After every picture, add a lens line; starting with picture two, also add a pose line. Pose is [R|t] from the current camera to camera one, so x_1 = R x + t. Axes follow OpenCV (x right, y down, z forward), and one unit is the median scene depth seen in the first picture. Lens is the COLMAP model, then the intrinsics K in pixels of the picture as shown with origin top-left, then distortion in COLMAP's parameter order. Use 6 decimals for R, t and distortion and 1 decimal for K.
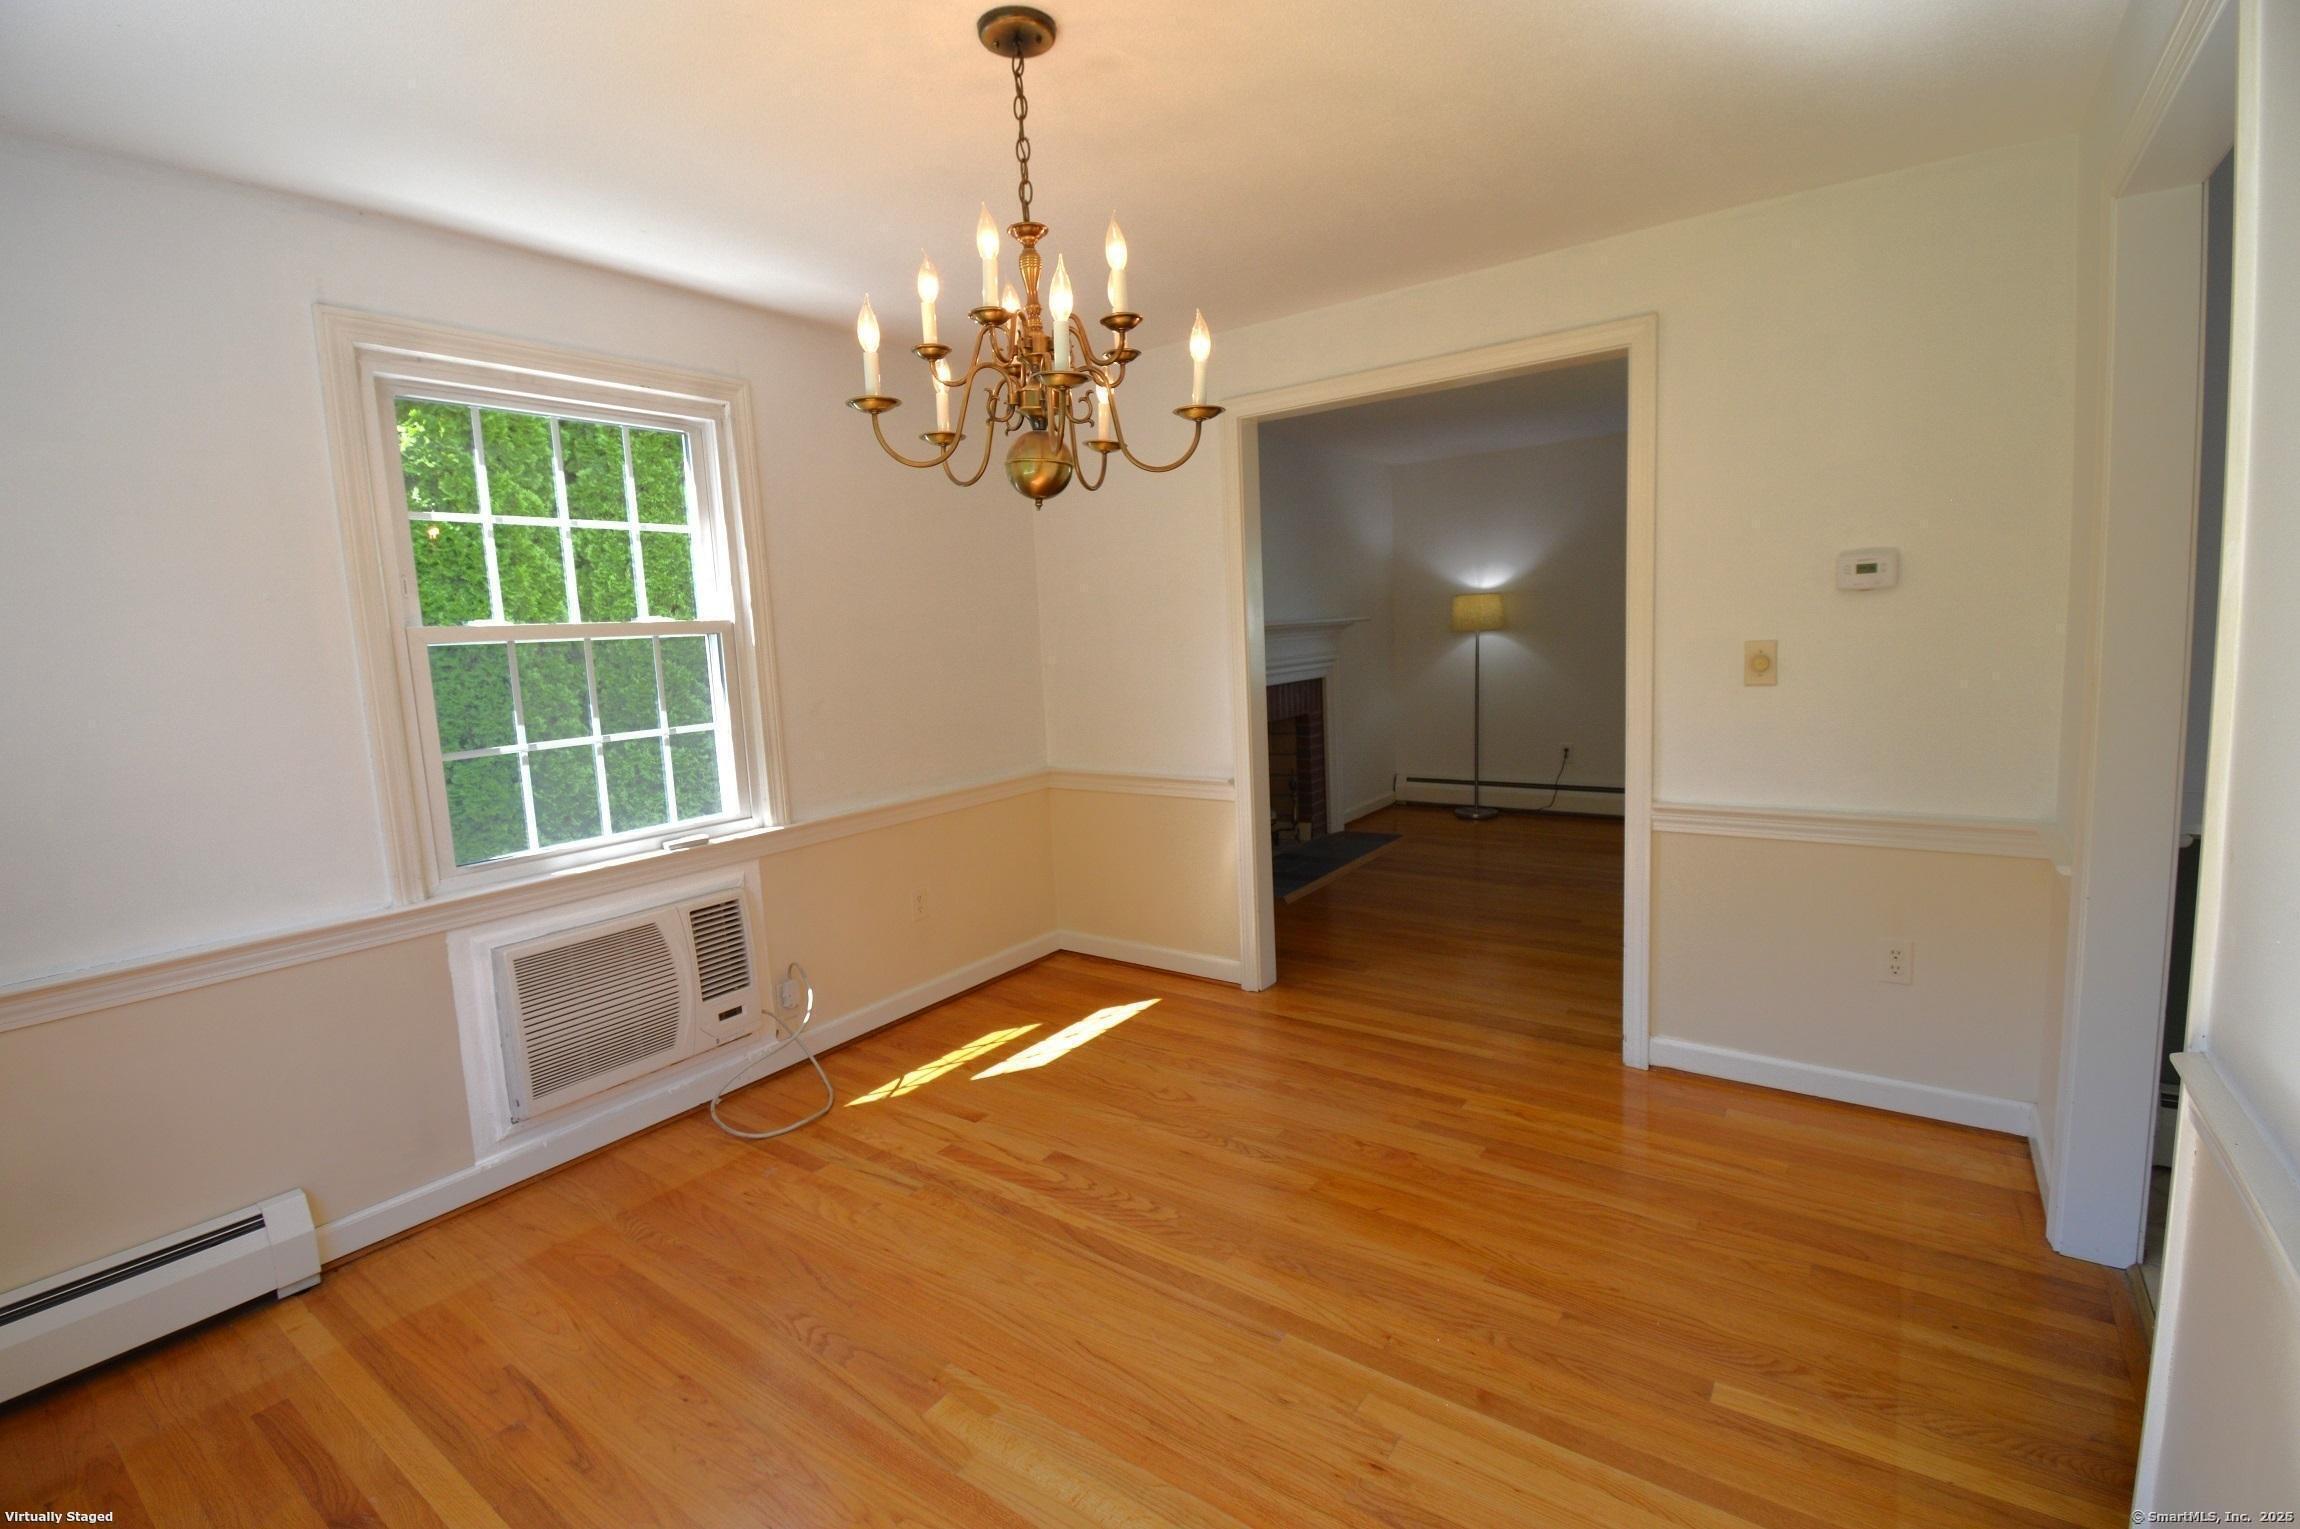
lens RADIAL K [[1019.8, 0, 1146.5], [0, 1019.8, 745.8], [0, 0, 1]] dist [0.027359, -0.033939]
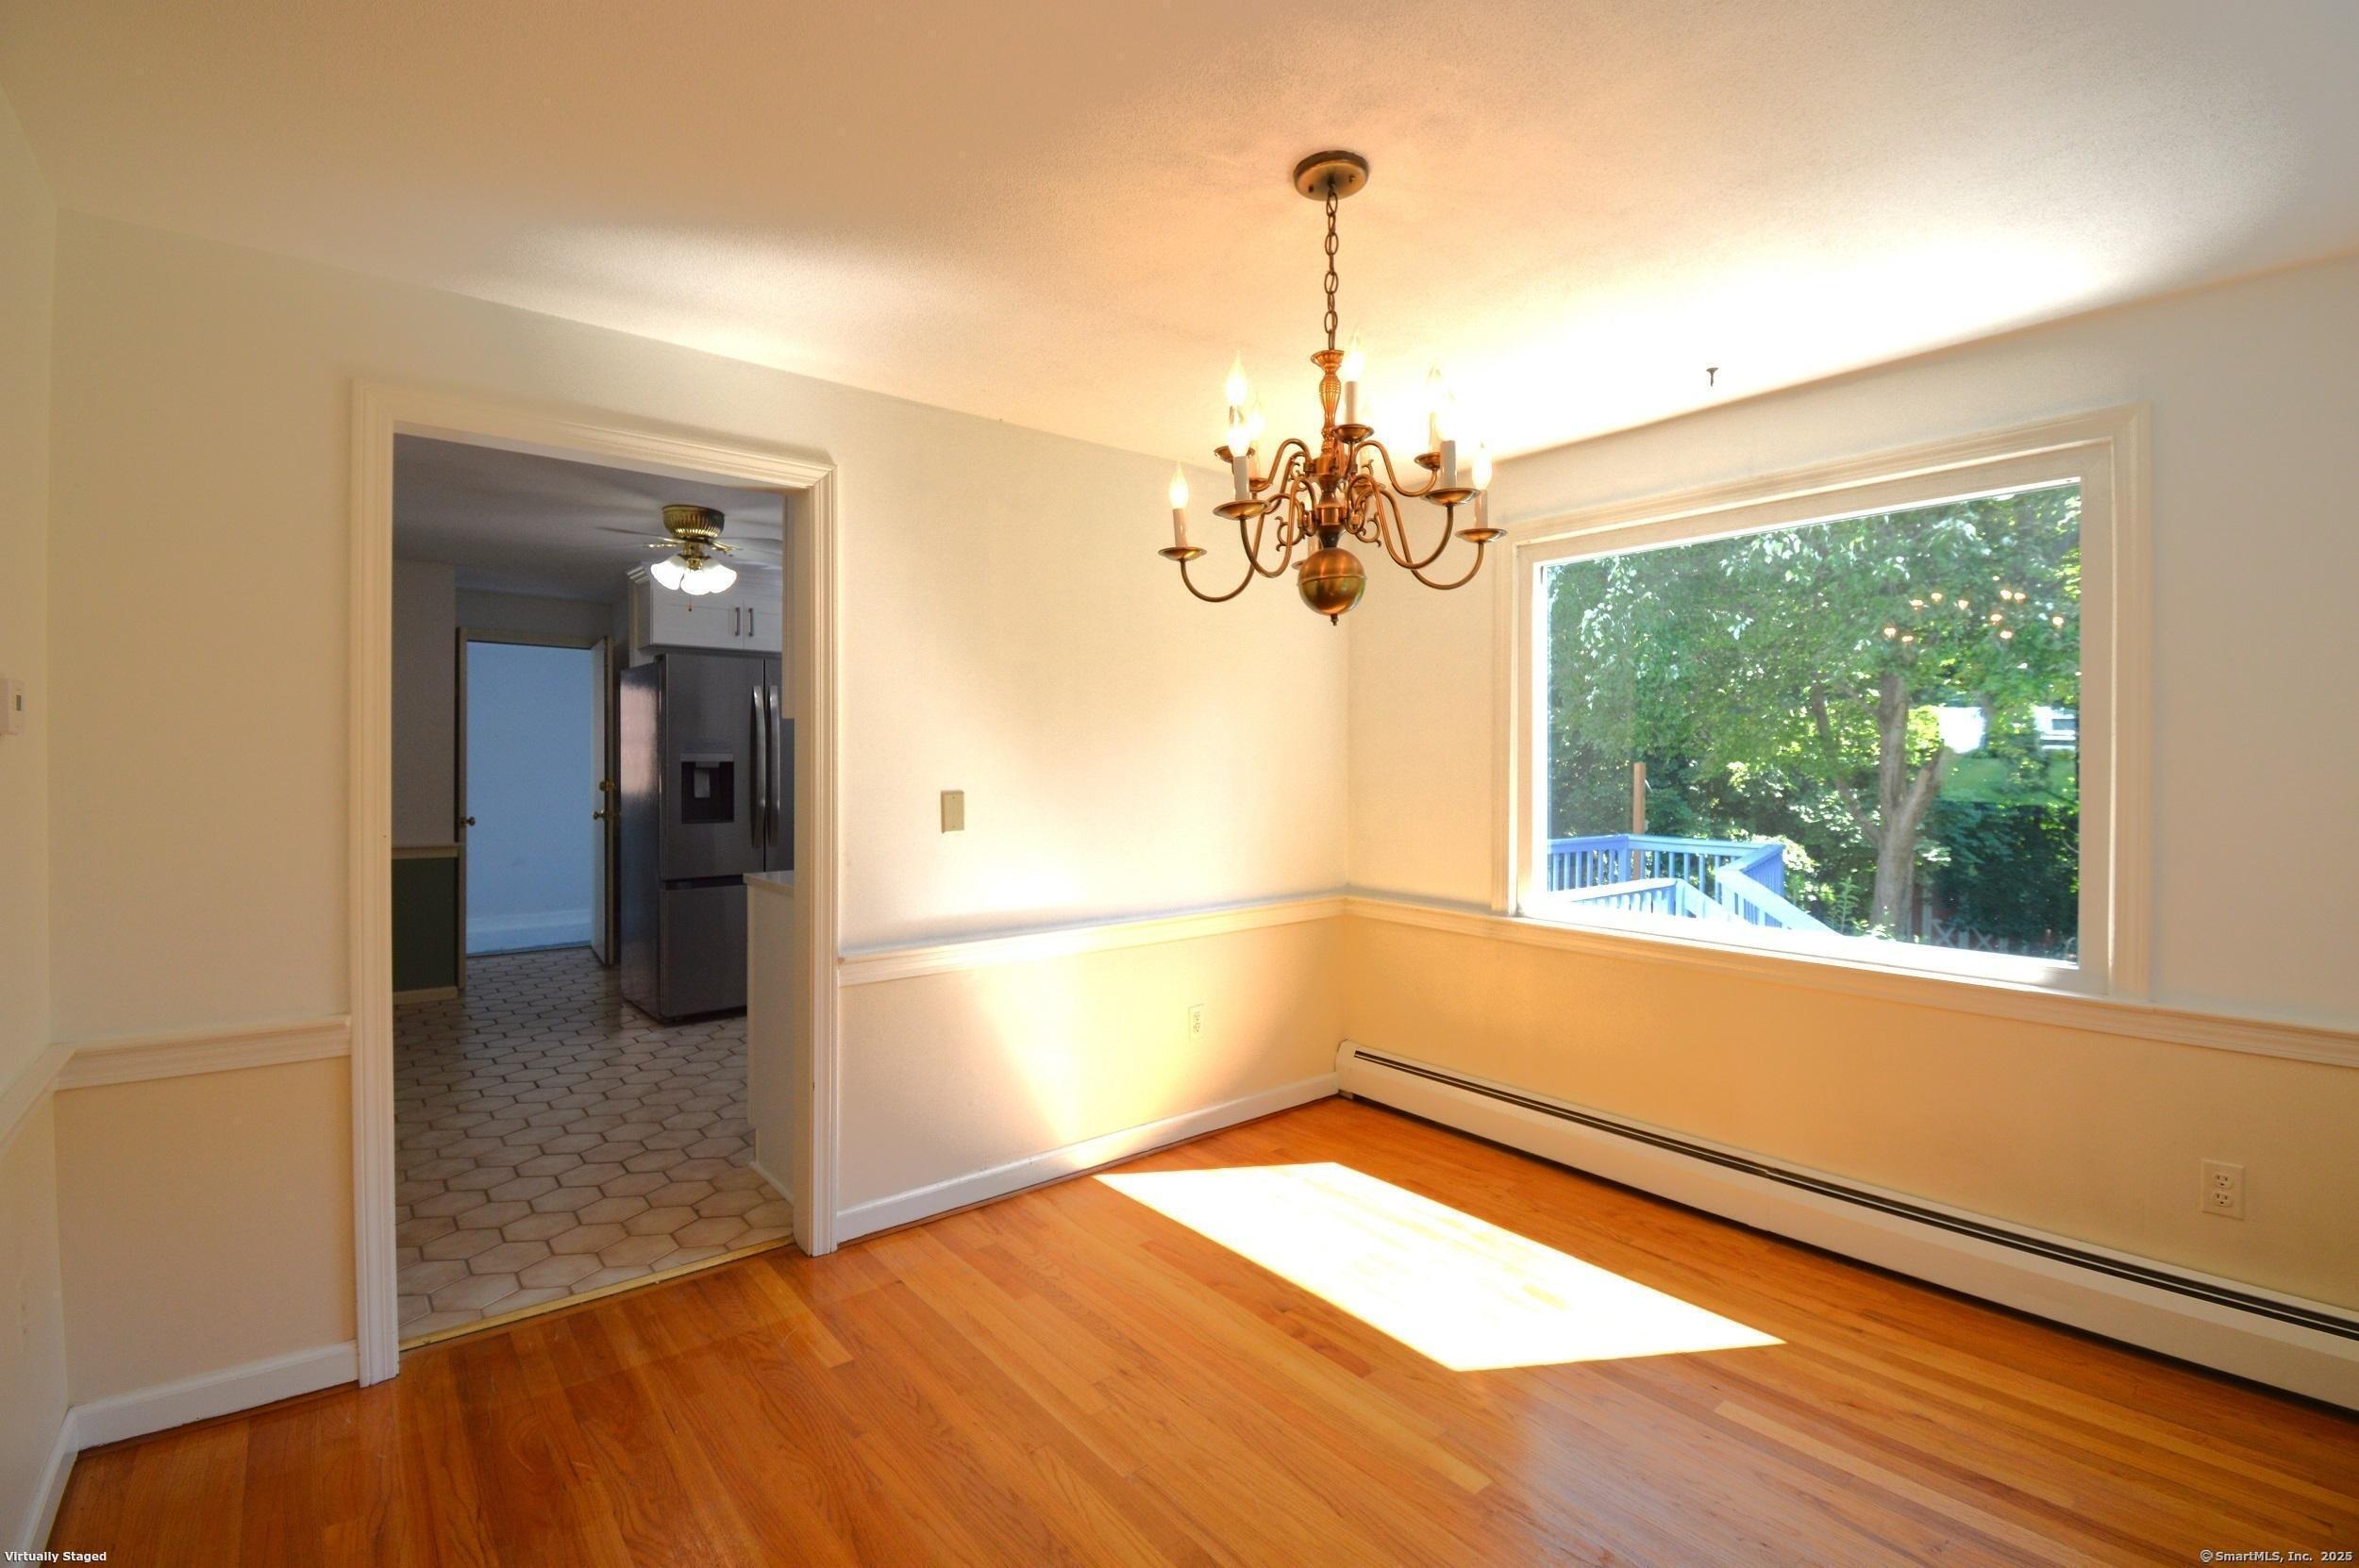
lens RADIAL K [[1045.9, 0, 1175.9], [0, 1045.9, 764.8], [0, 0, 1]] dist [0.027359, -0.033939]
pose [[-0.965264, 0.039905, 0.258213, -0.146608], [0.069303, 0.991973, 0.105768, -0.146934], [-0.251920, 0.119989, -0.960281, 1.388106]]
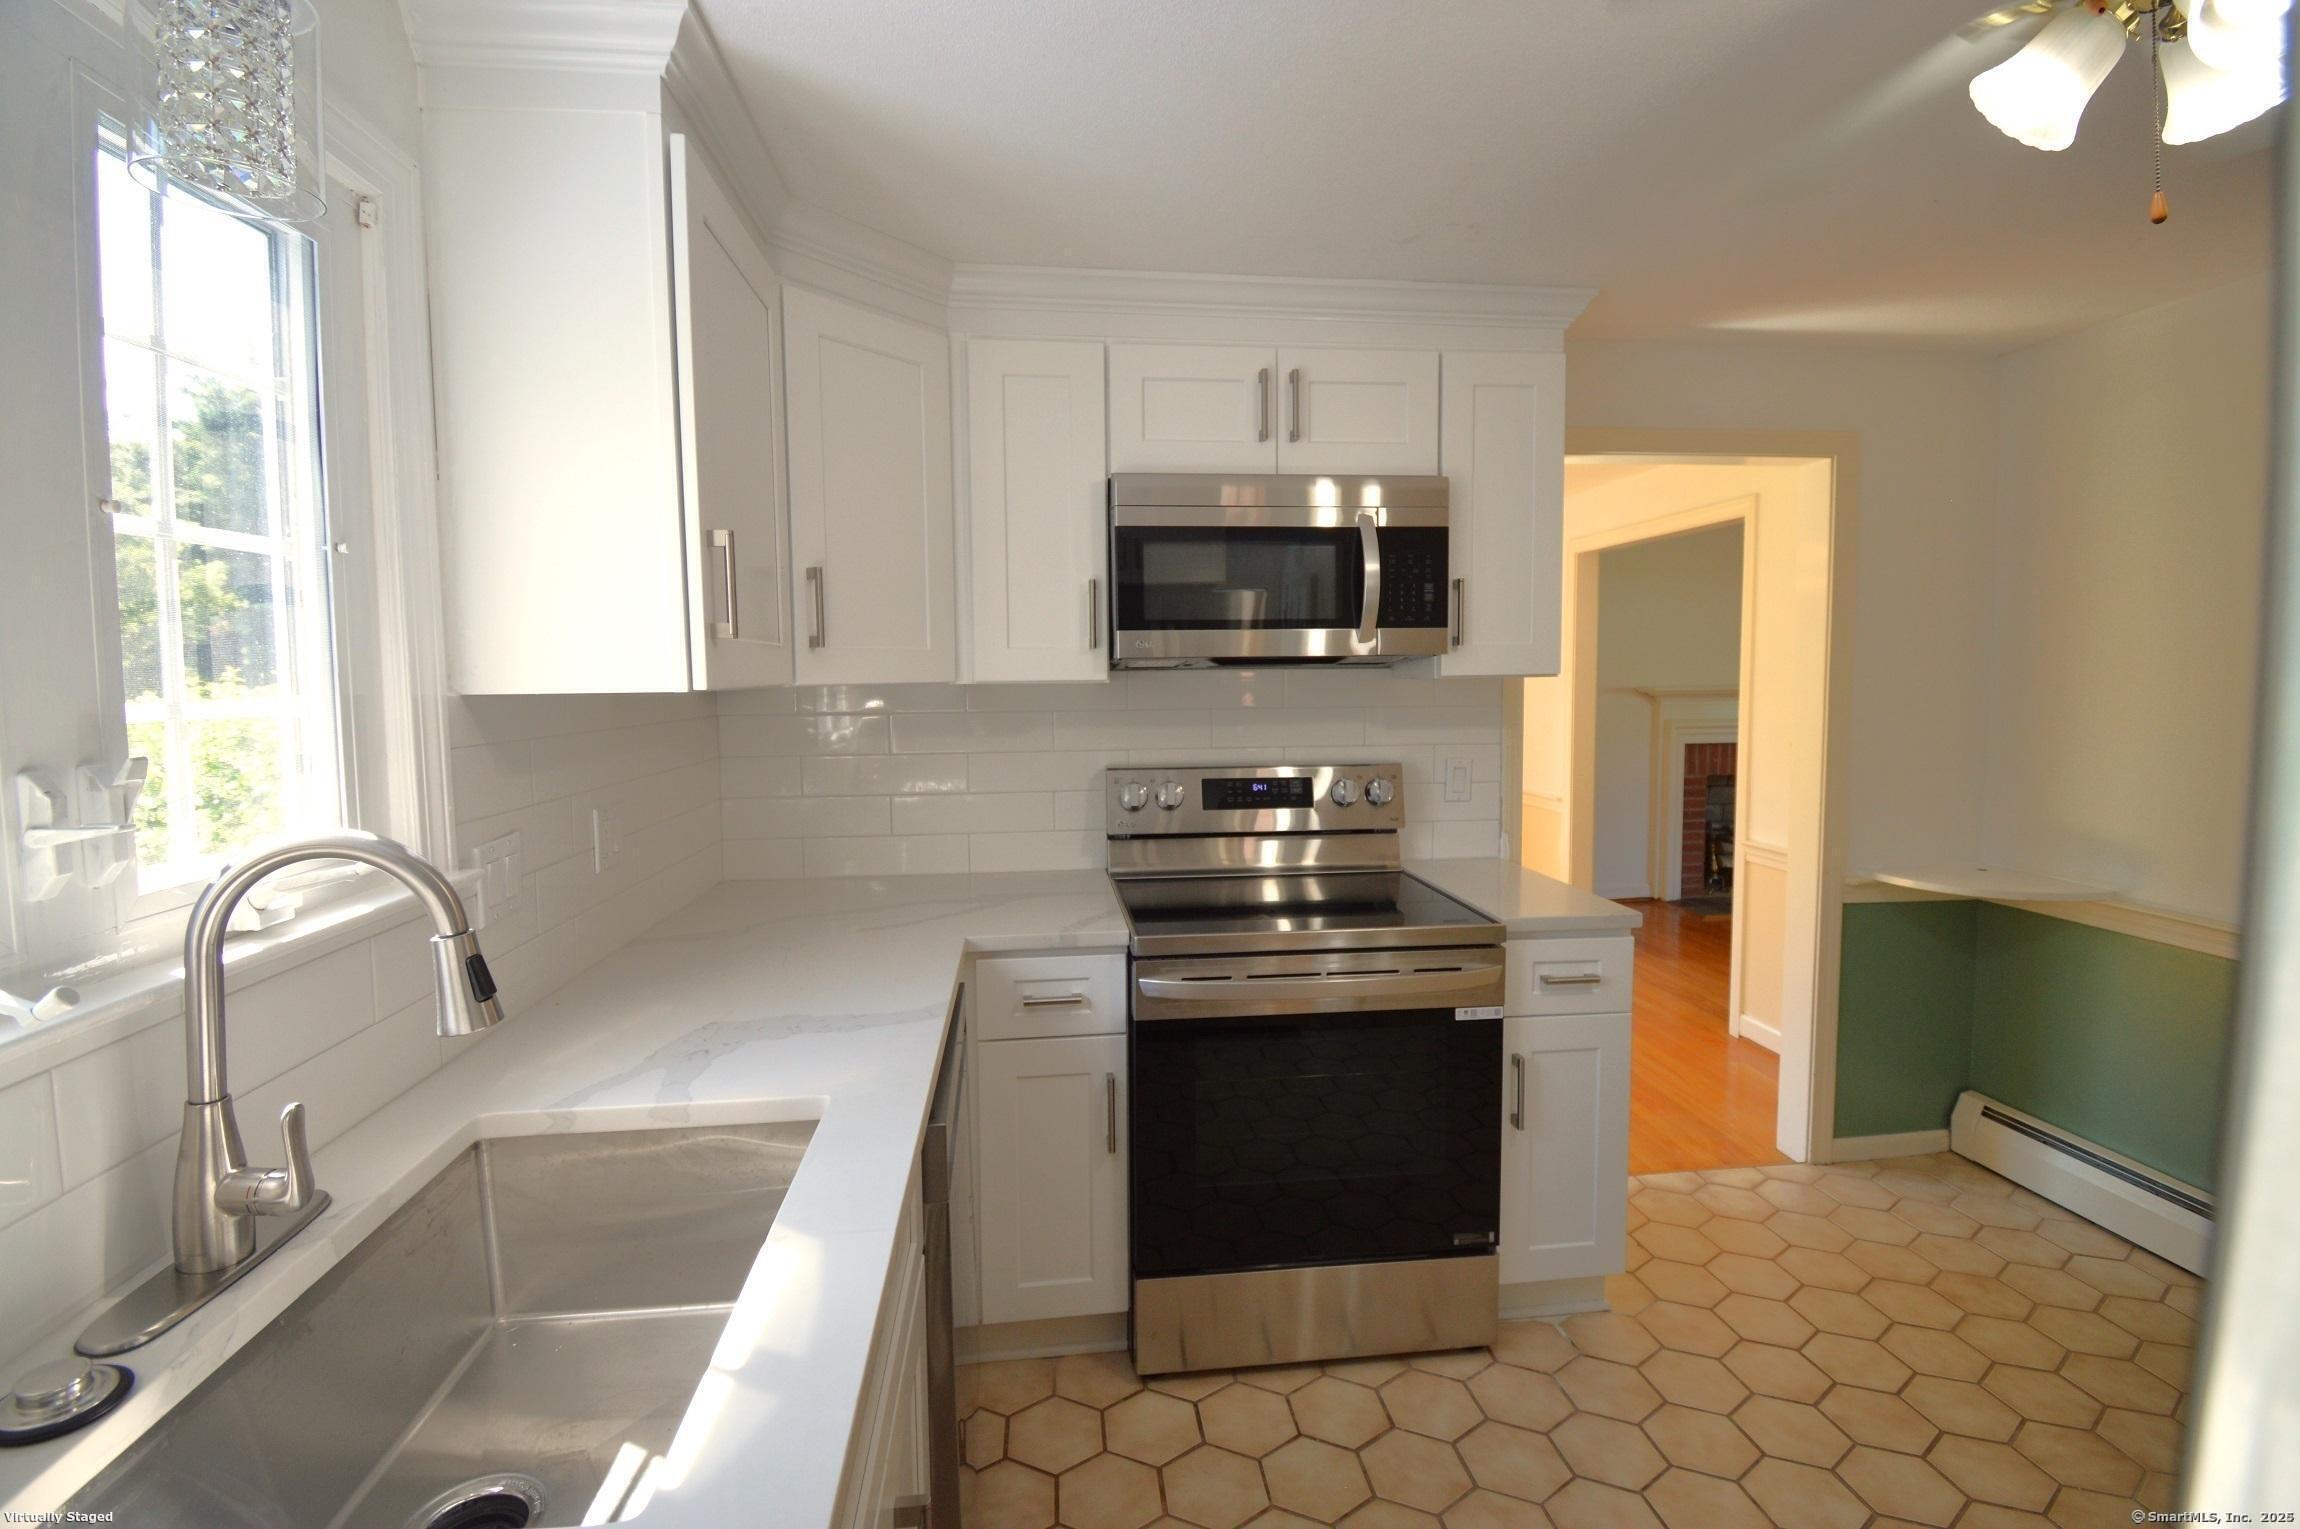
lens RADIAL K [[1019.8, 0, 1146.5], [0, 1019.8, 745.8], [0, 0, 1]] dist [0.027359, -0.033939]
pose [[0.673542, 0.088938, -0.733779, 1.048087], [-0.103776, 0.994280, 0.025255, -0.023931], [0.731828, 0.059138, 0.678919, -0.585125]]
